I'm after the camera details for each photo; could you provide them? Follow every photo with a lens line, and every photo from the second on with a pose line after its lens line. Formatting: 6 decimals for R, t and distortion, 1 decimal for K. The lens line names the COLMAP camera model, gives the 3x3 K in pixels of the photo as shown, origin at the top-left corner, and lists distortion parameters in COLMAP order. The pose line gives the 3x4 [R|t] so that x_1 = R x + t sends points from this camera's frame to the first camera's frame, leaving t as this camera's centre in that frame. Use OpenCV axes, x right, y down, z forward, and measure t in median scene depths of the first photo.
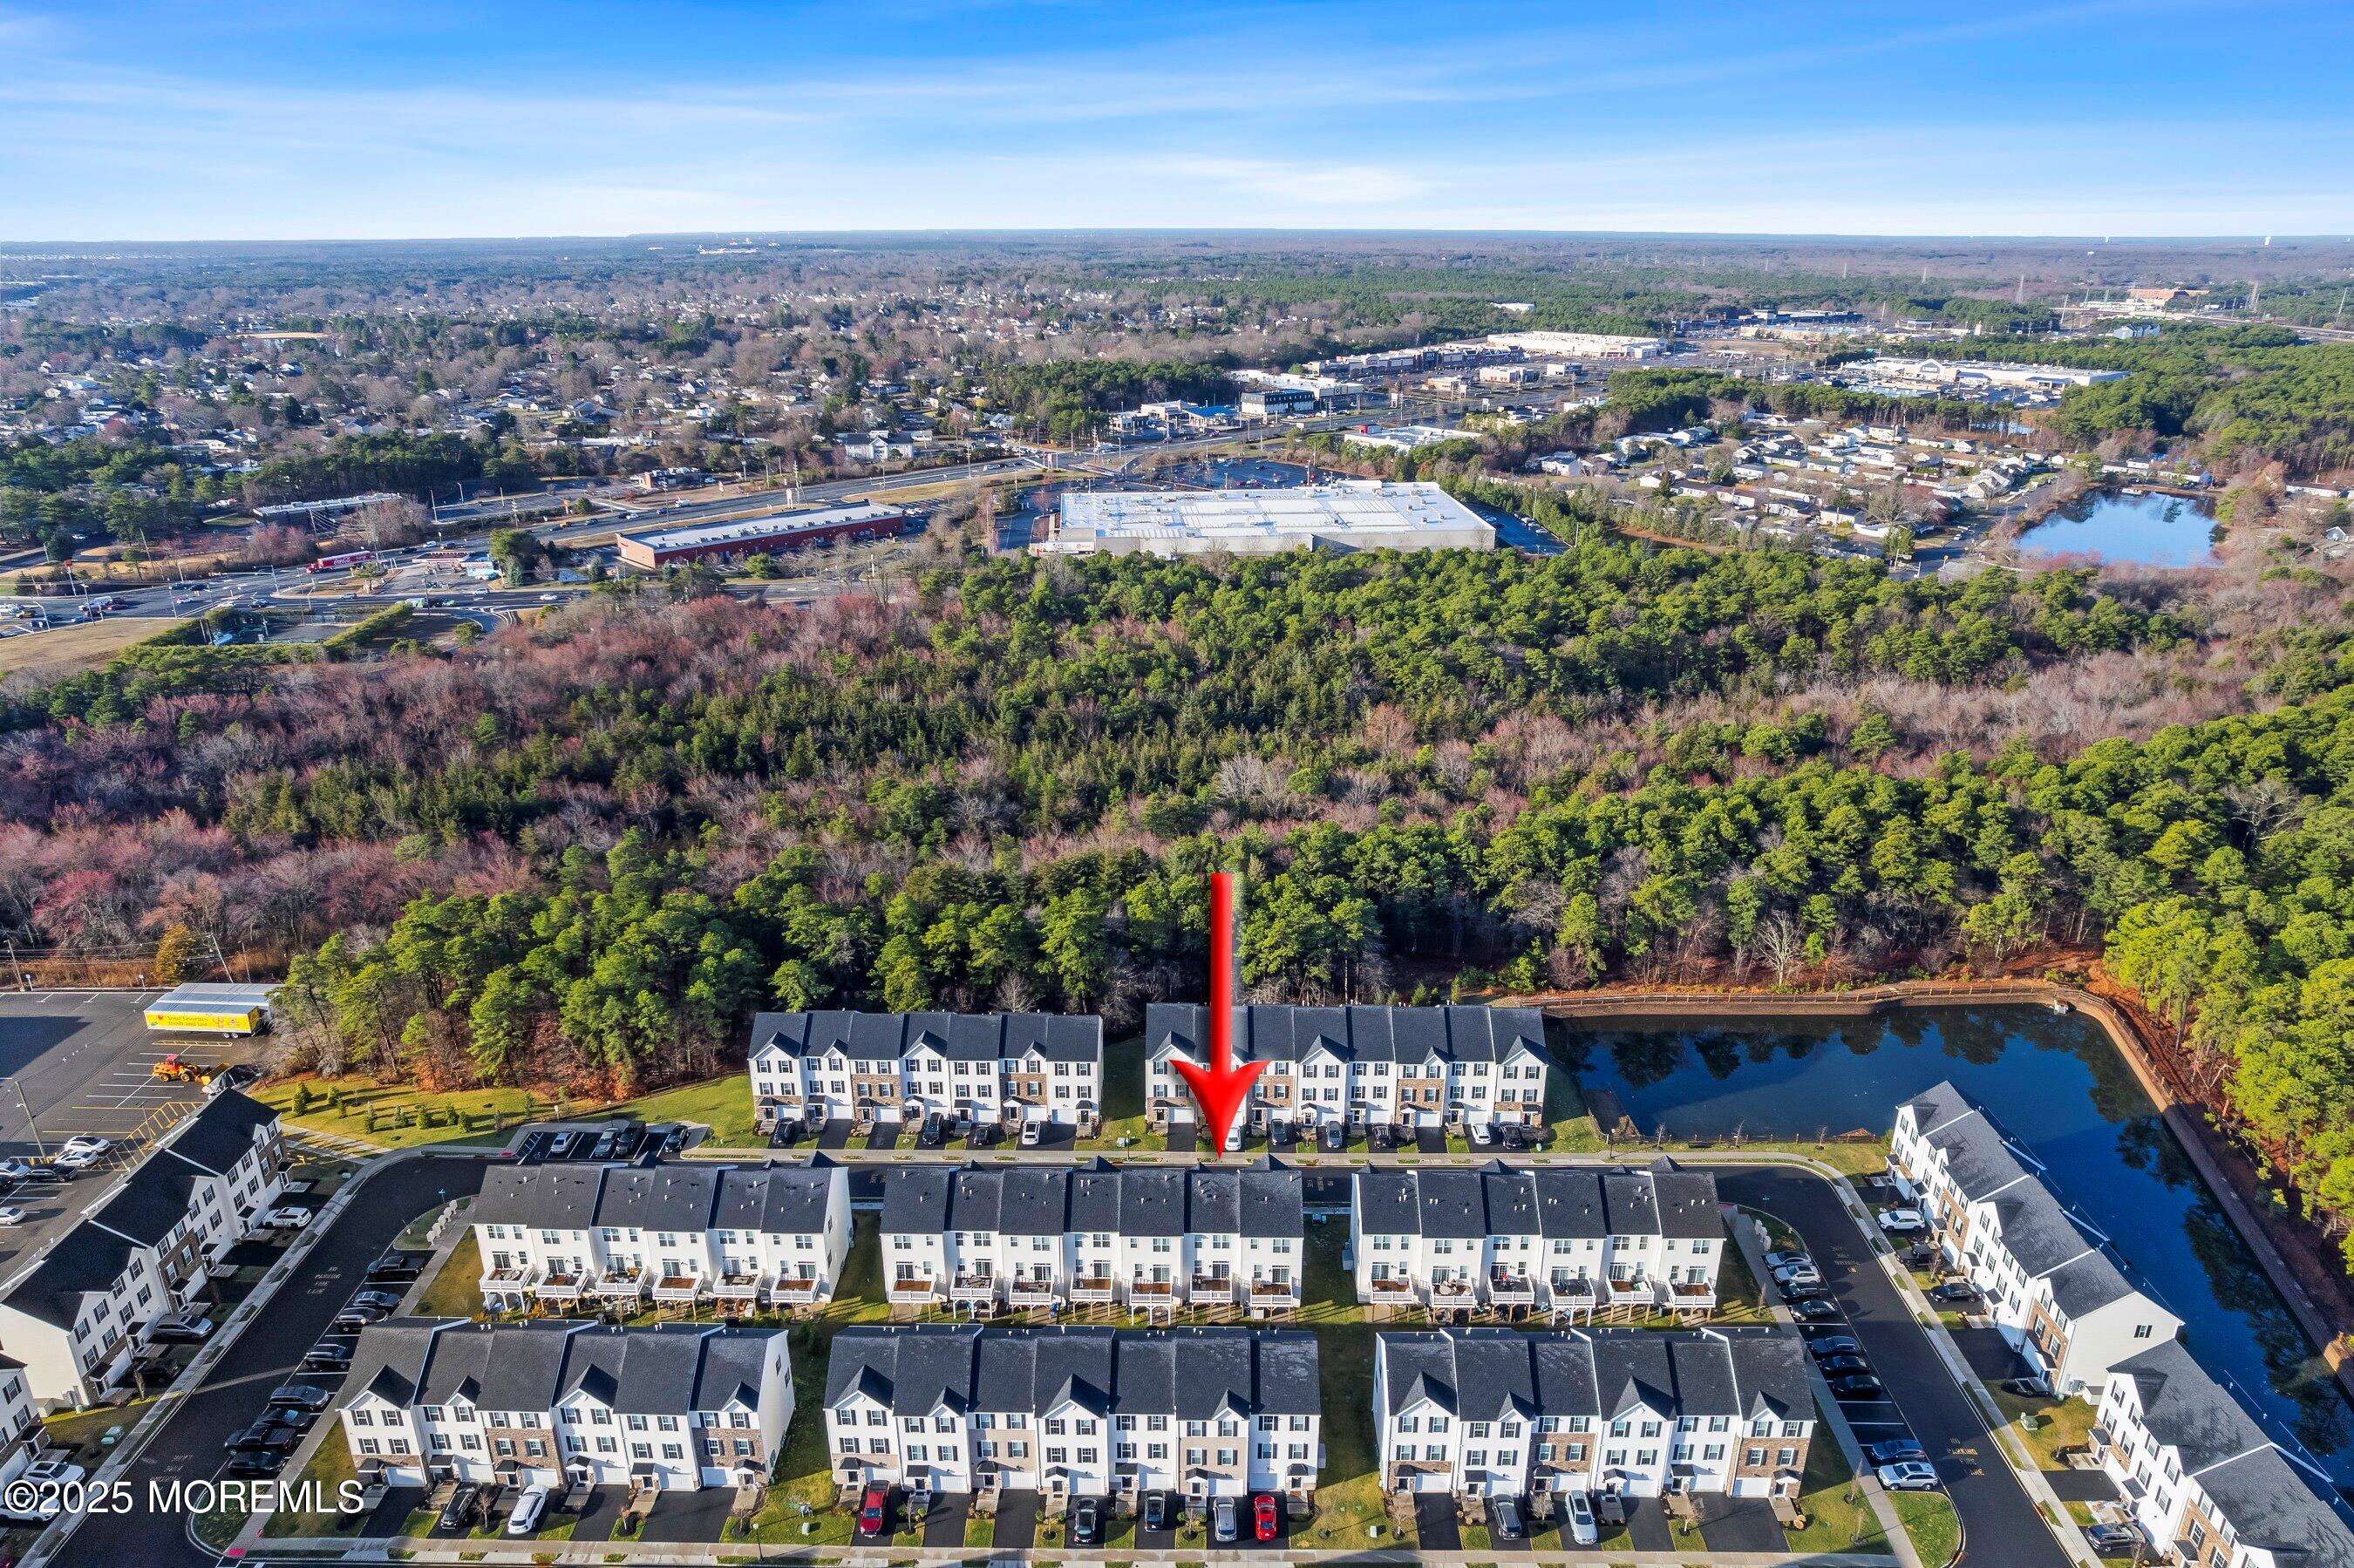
lens RADIAL K [[1521.6, 0, 1177.0], [0, 1521.6, 784.0], [0, 0, 1]] dist [-0.065830, 0.048744]
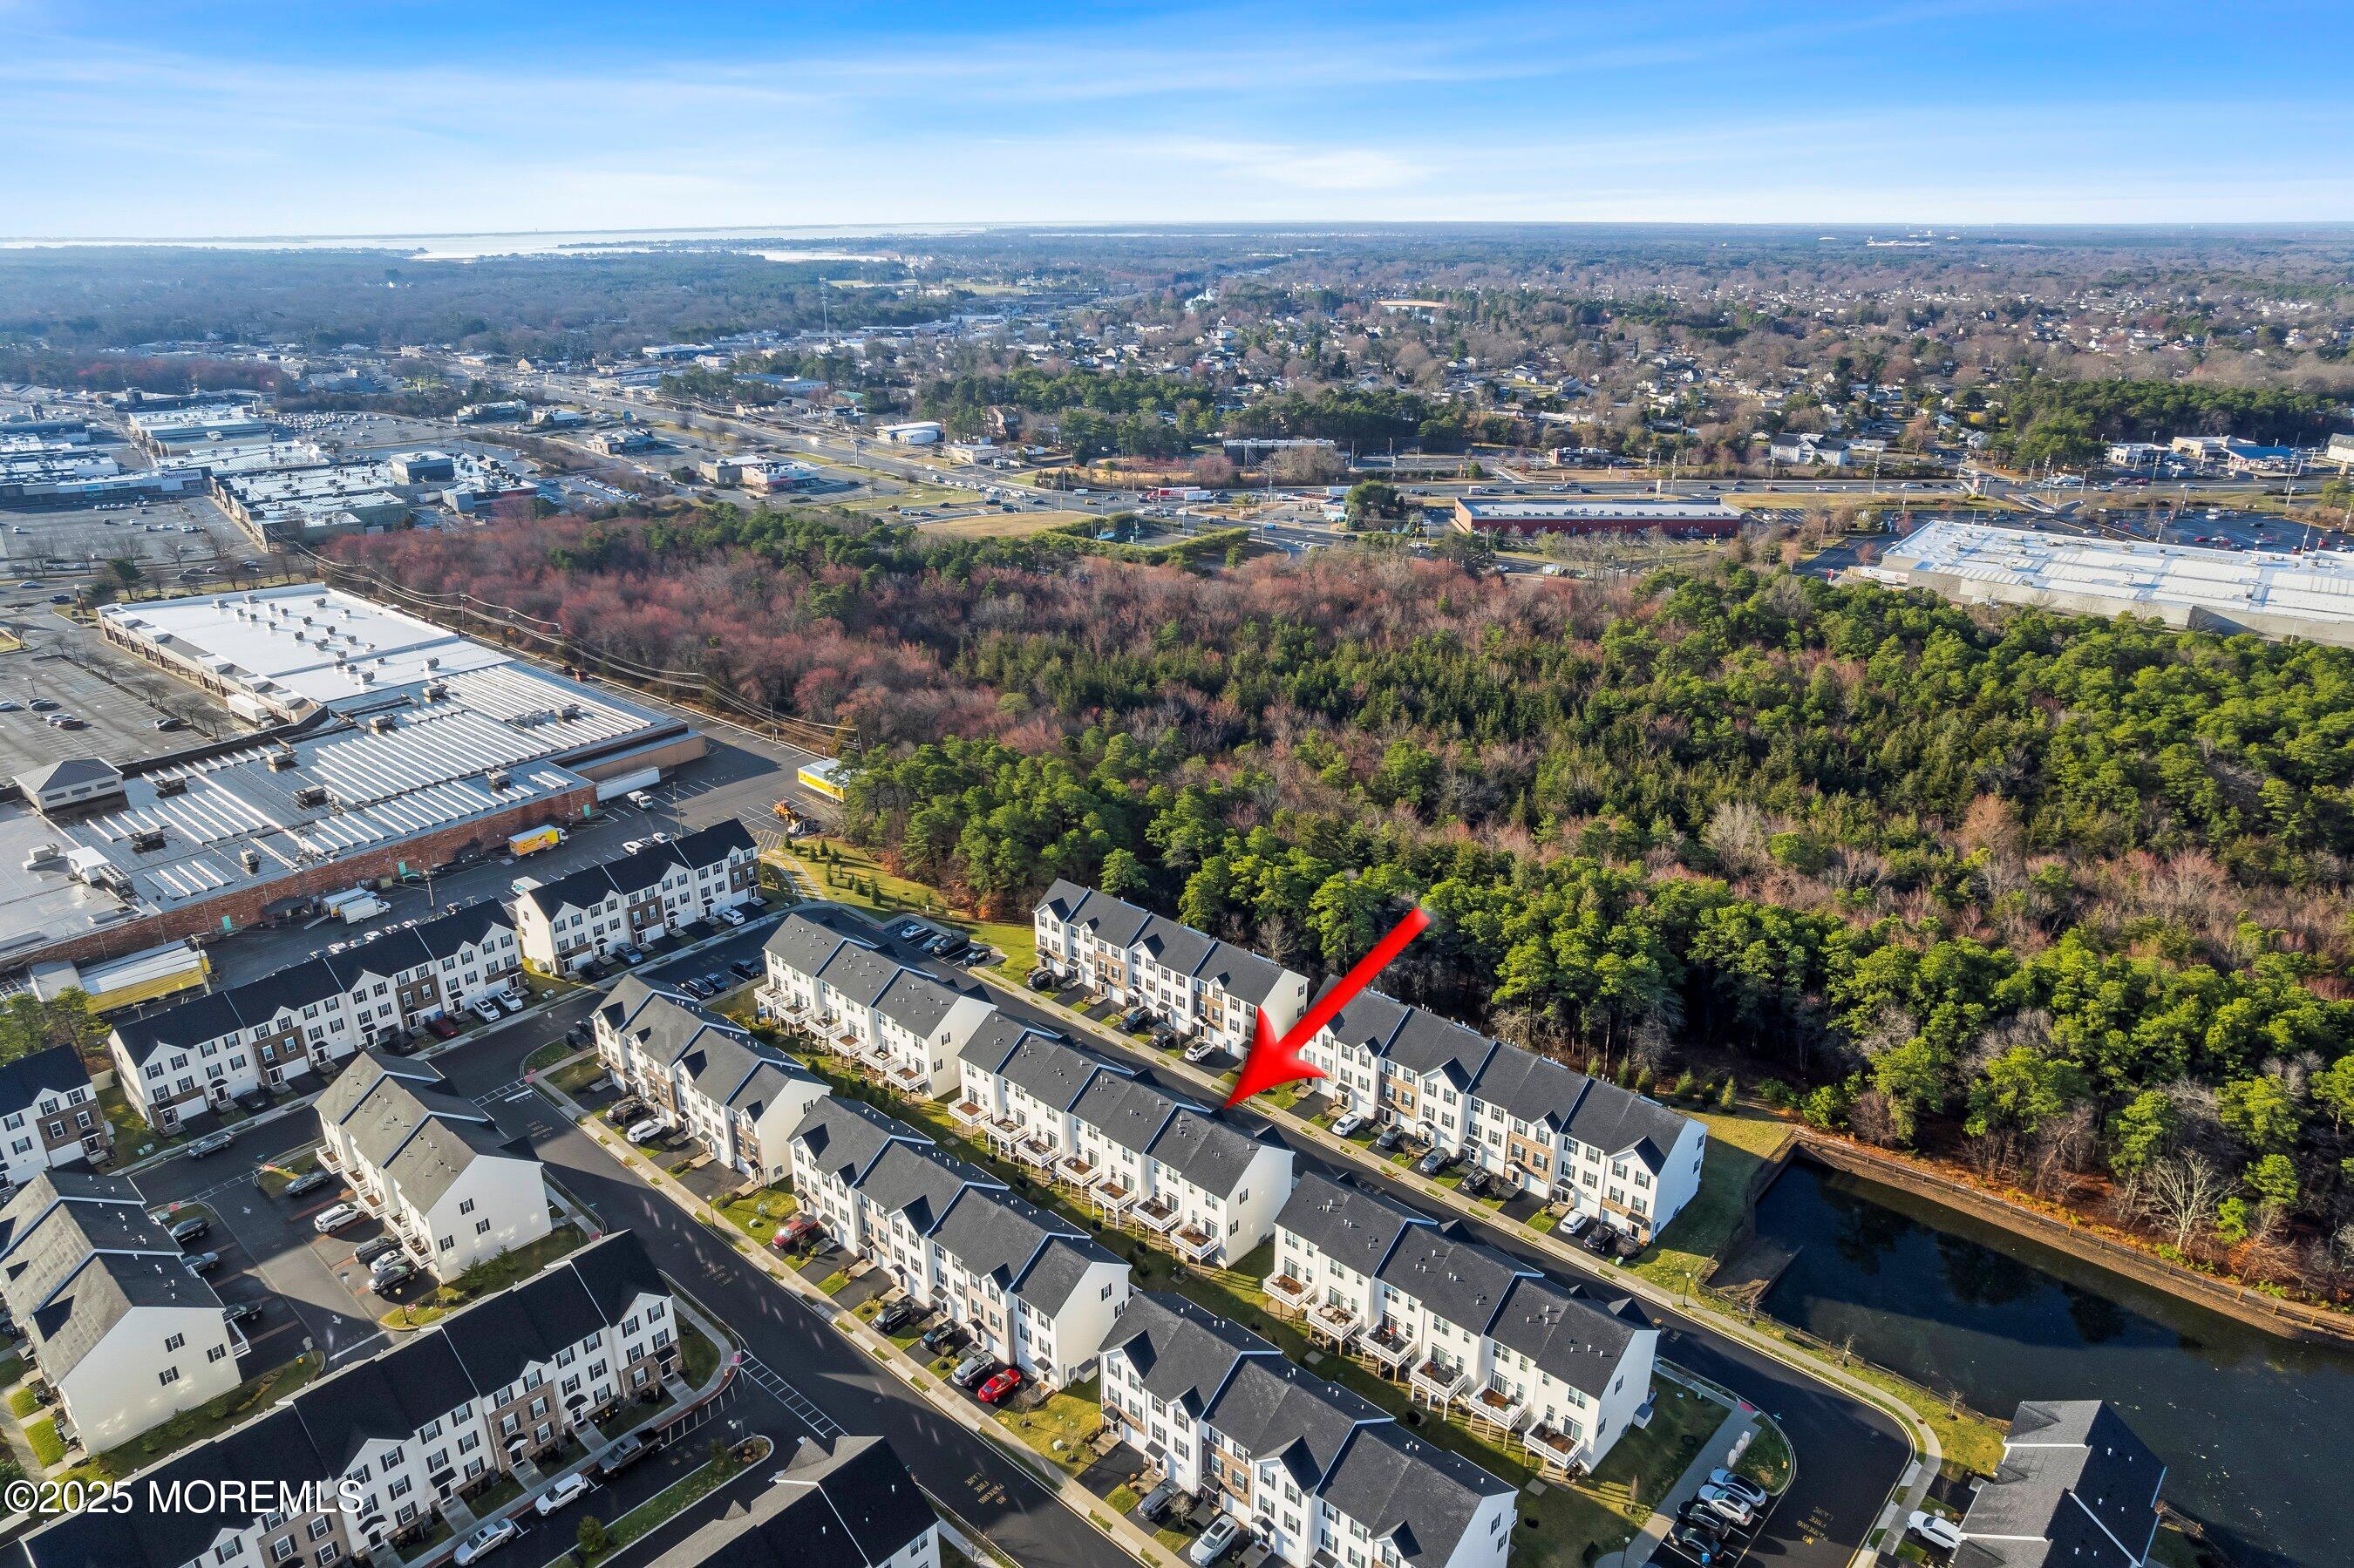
lens RADIAL K [[1521.6, 0, 1177.0], [0, 1521.6, 784.0], [0, 0, 1]] dist [-0.065830, 0.048744]
pose [[0.747907, 0.235174, -0.620748, 0.512644], [-0.230765, 0.968926, 0.089047, -0.046865], [0.622401, 0.076648, 0.778937, 0.130234]]
